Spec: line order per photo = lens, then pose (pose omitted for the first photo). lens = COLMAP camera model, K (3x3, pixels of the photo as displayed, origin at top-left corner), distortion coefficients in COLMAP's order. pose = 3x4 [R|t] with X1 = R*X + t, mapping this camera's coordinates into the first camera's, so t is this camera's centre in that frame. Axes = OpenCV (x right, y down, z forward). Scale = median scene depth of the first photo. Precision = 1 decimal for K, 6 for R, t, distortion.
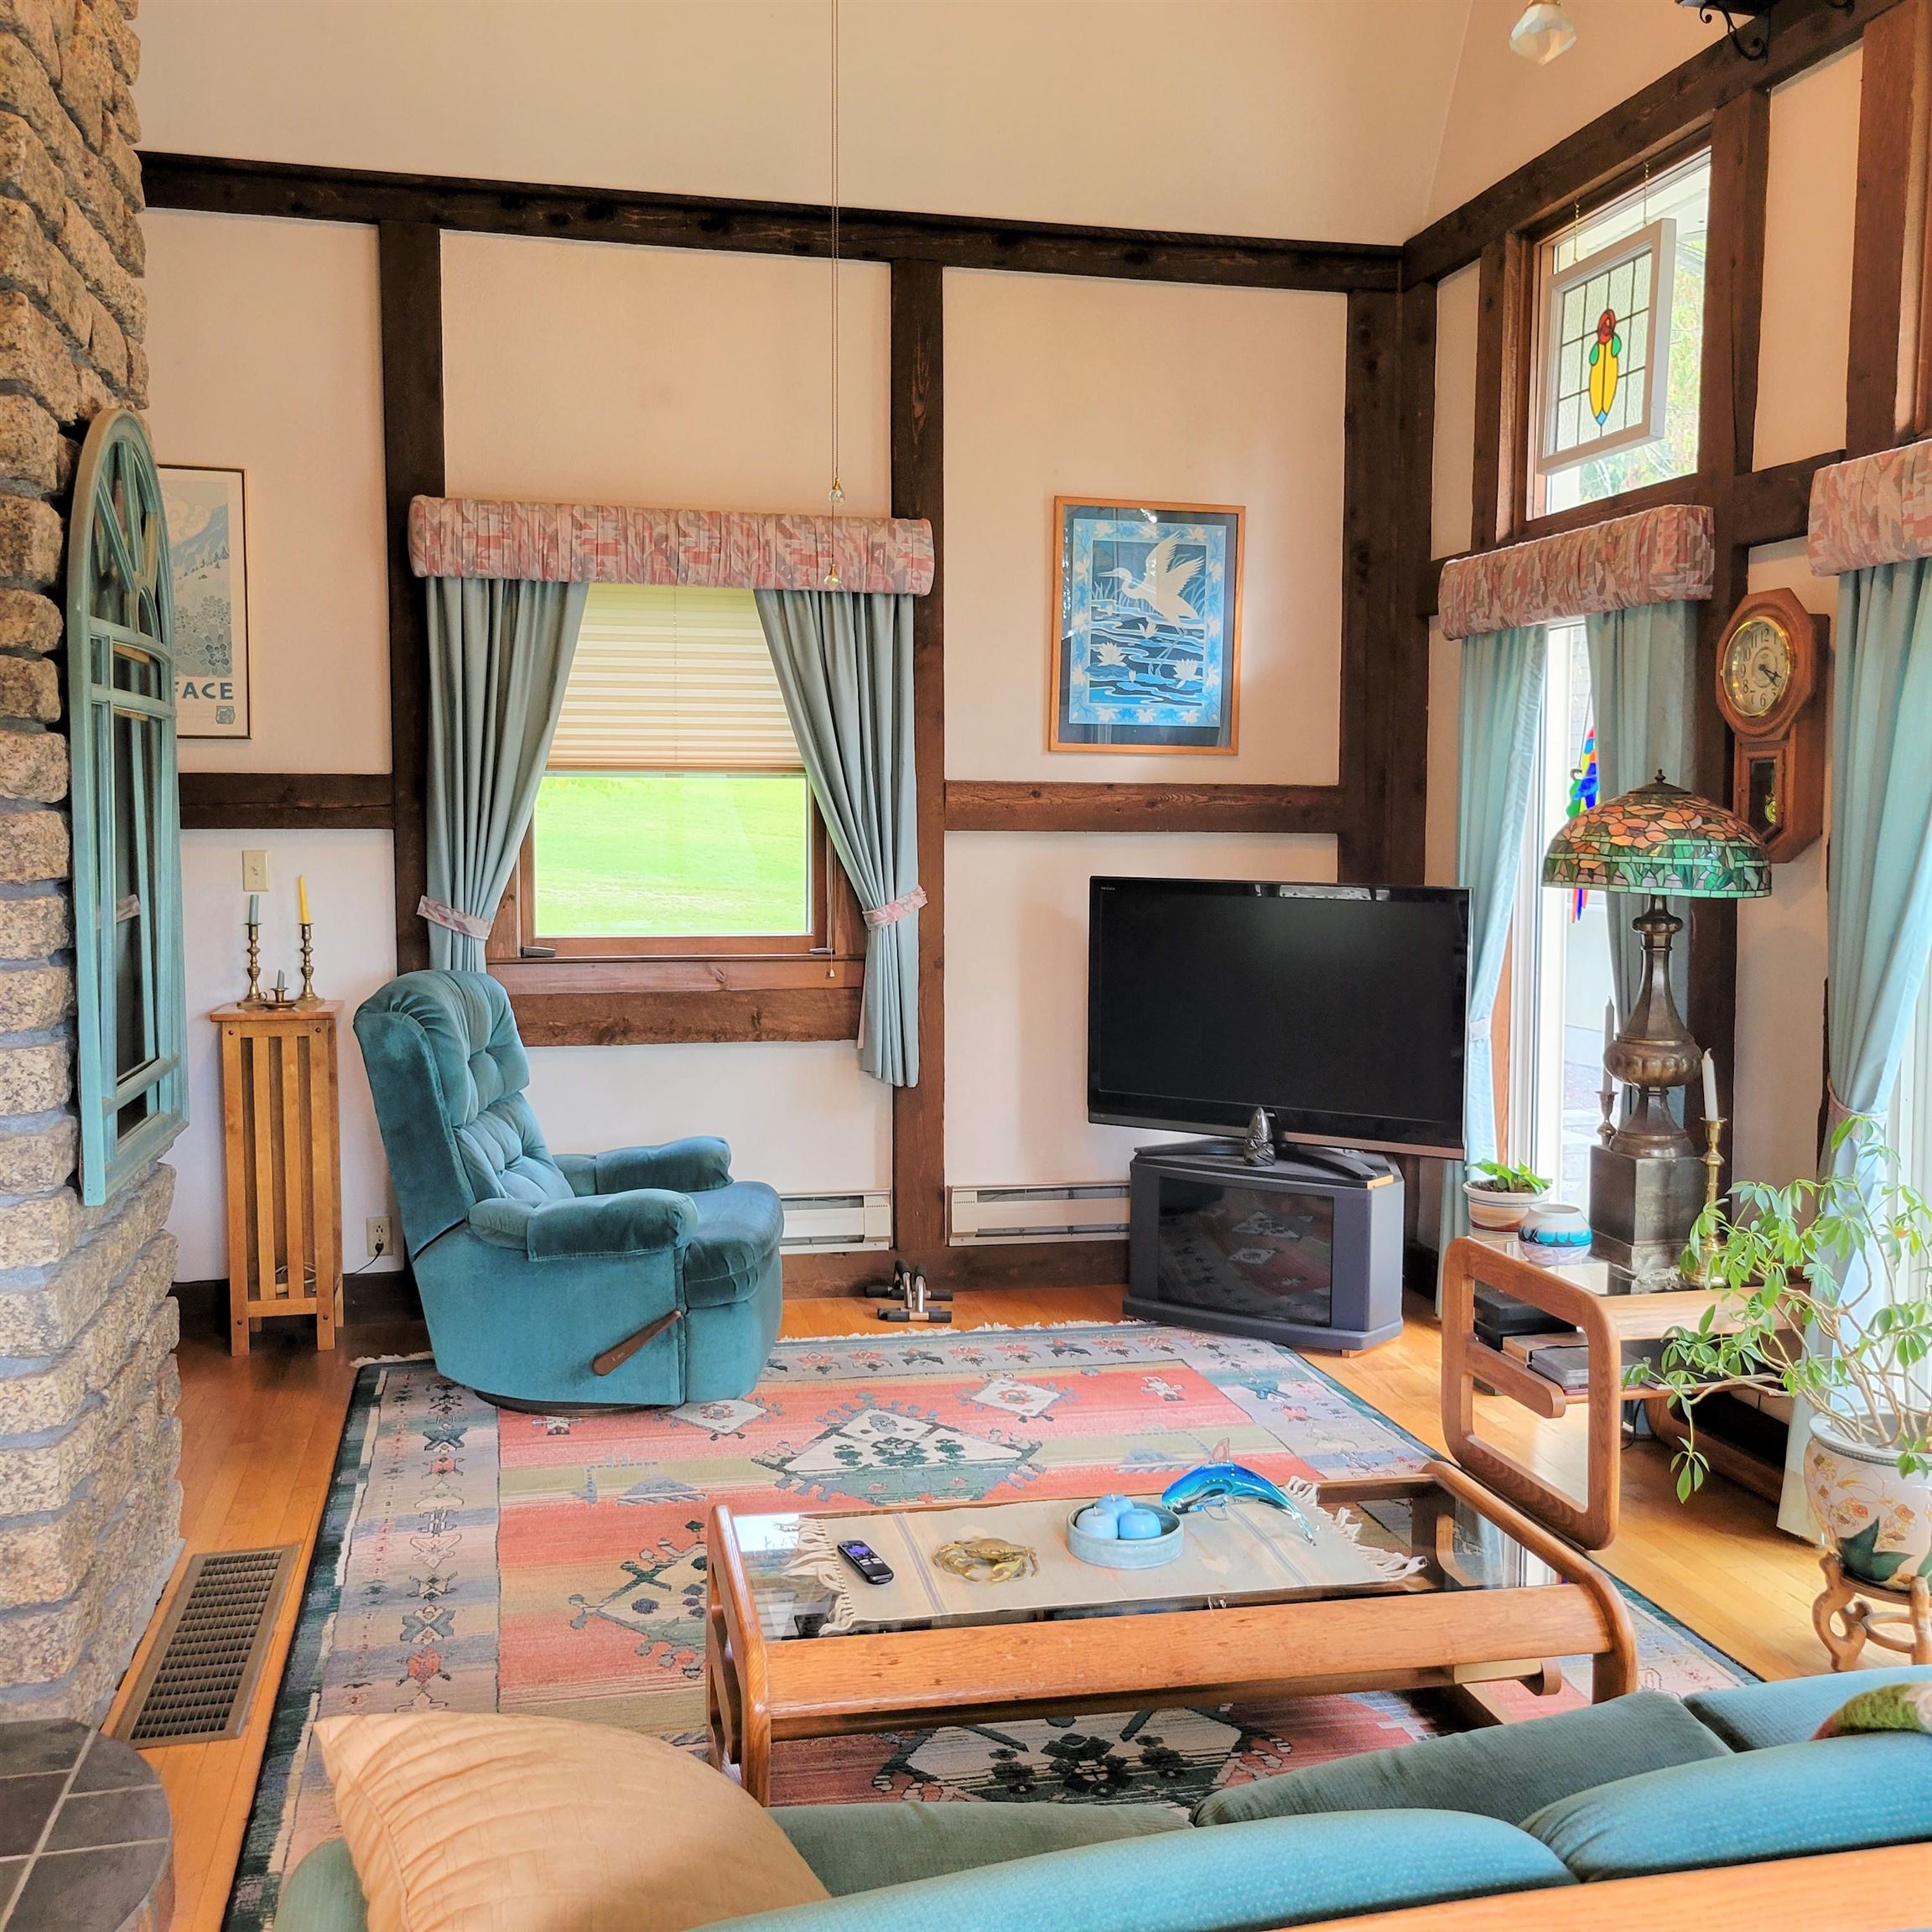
lens RADIAL K [[1949.3, 0, 951.6], [0, 1949.3, 956.2], [0, 0, 1]] dist [0.036280, 0.000000]
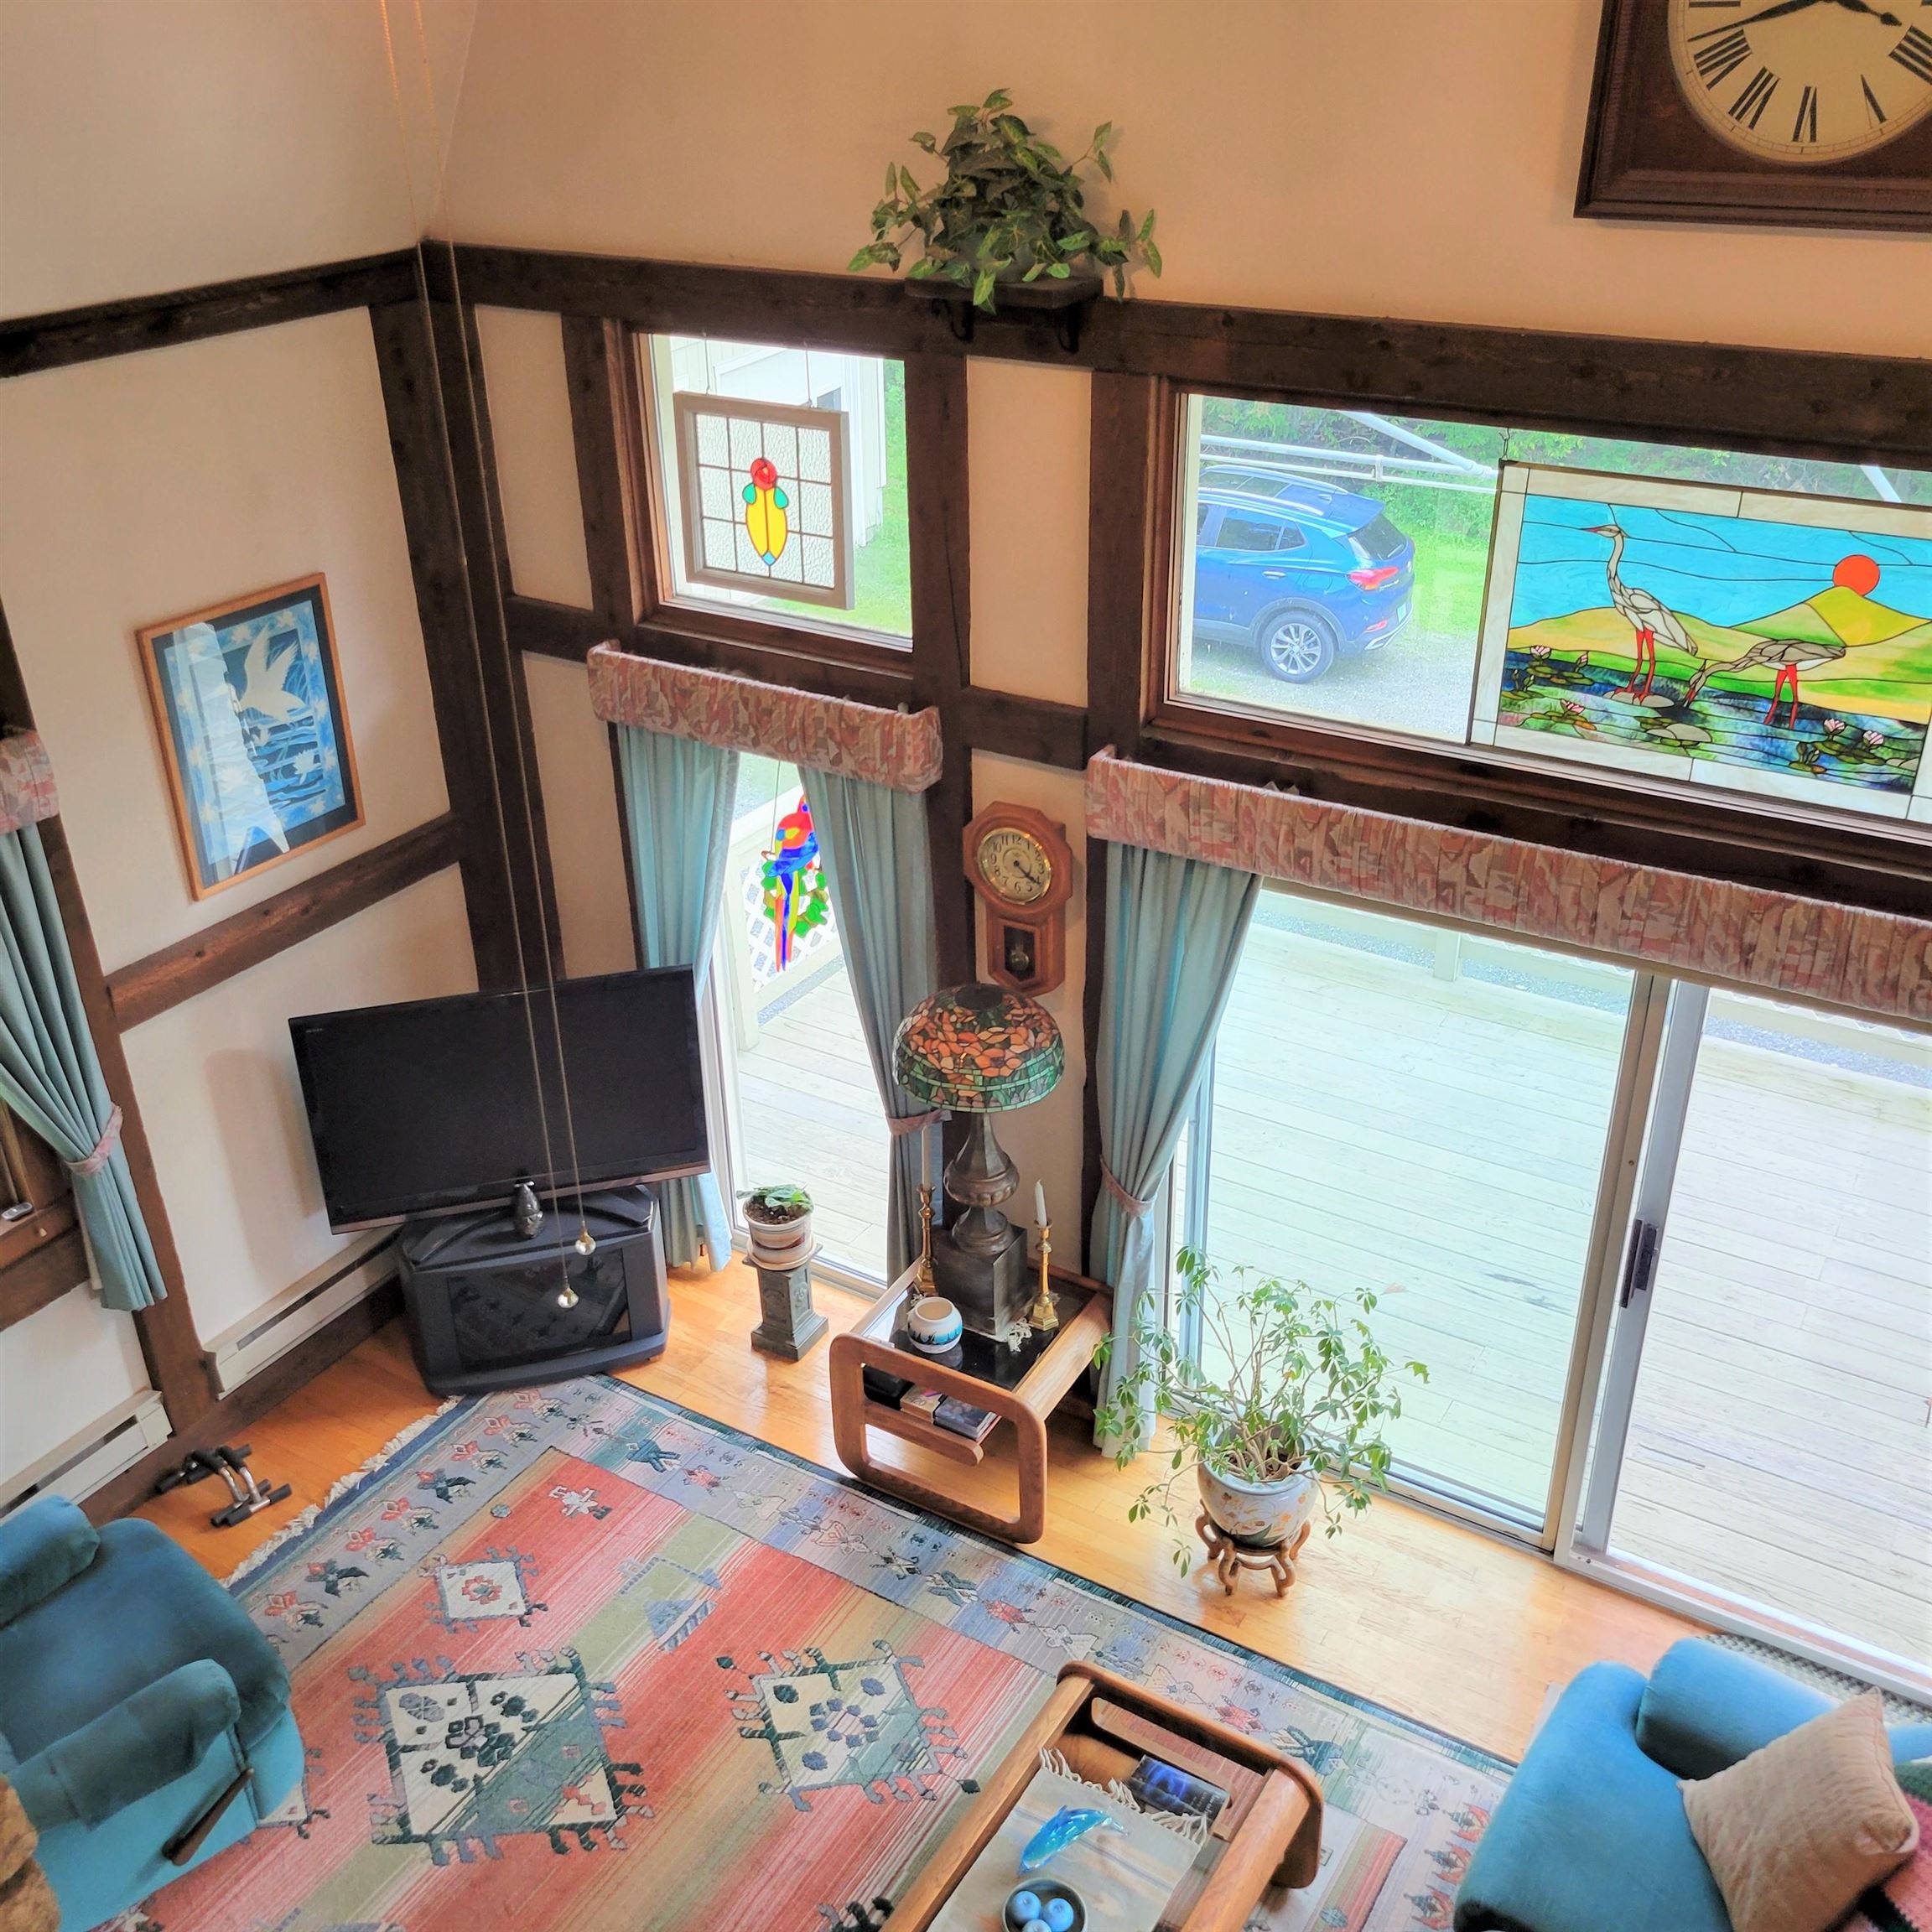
lens RADIAL K [[1949.3, 0, 952.7], [0, 1949.3, 959.0], [0, 0, 1]] dist [0.036280, 0.000000]
pose [[0.695428, -0.356773, 0.623773, -0.322791], [0.078056, 0.900412, 0.427978, -0.508692], [-0.714344, -0.248939, 0.654020, 0.184353]]
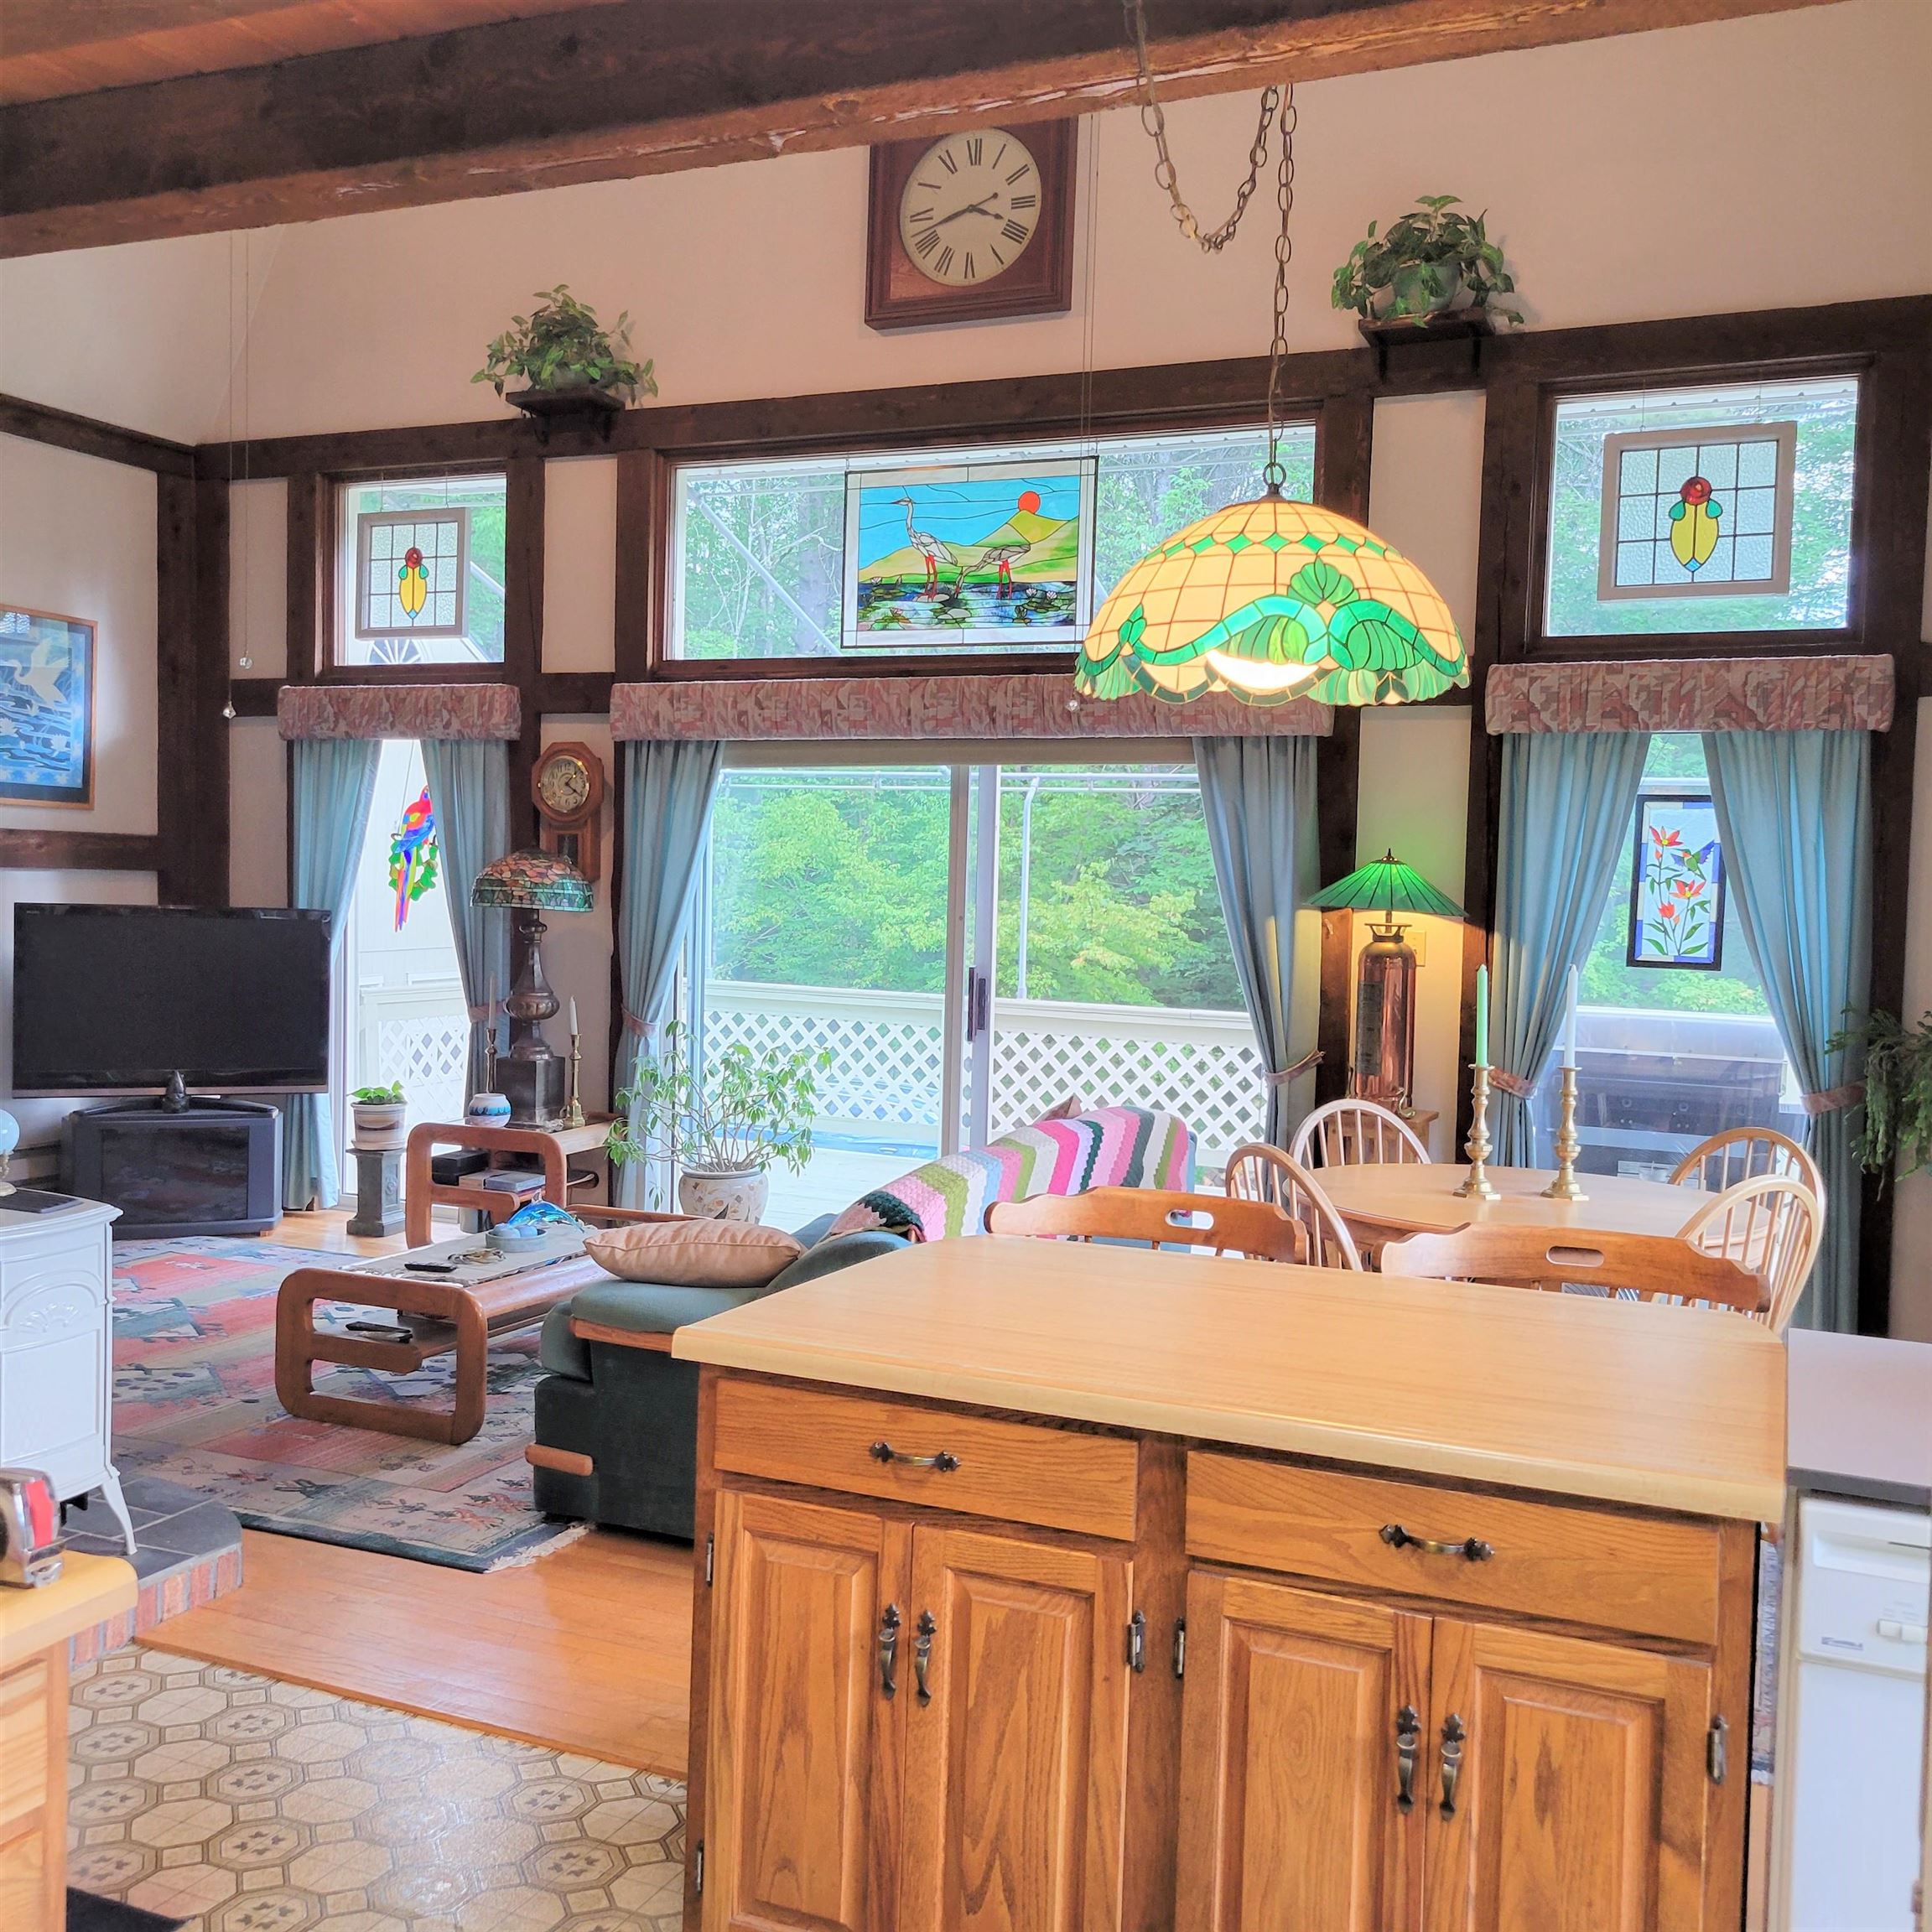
lens RADIAL K [[1949.3, 0, 947.6], [0, 1949.3, 973.5], [0, 0, 1]] dist [0.036280, 0.000000]
pose [[0.589594, -0.029889, 0.807147, -0.684768], [0.038918, 0.999206, 0.008573, 0.019782], [-0.806762, 0.026357, 0.590289, -0.272610]]
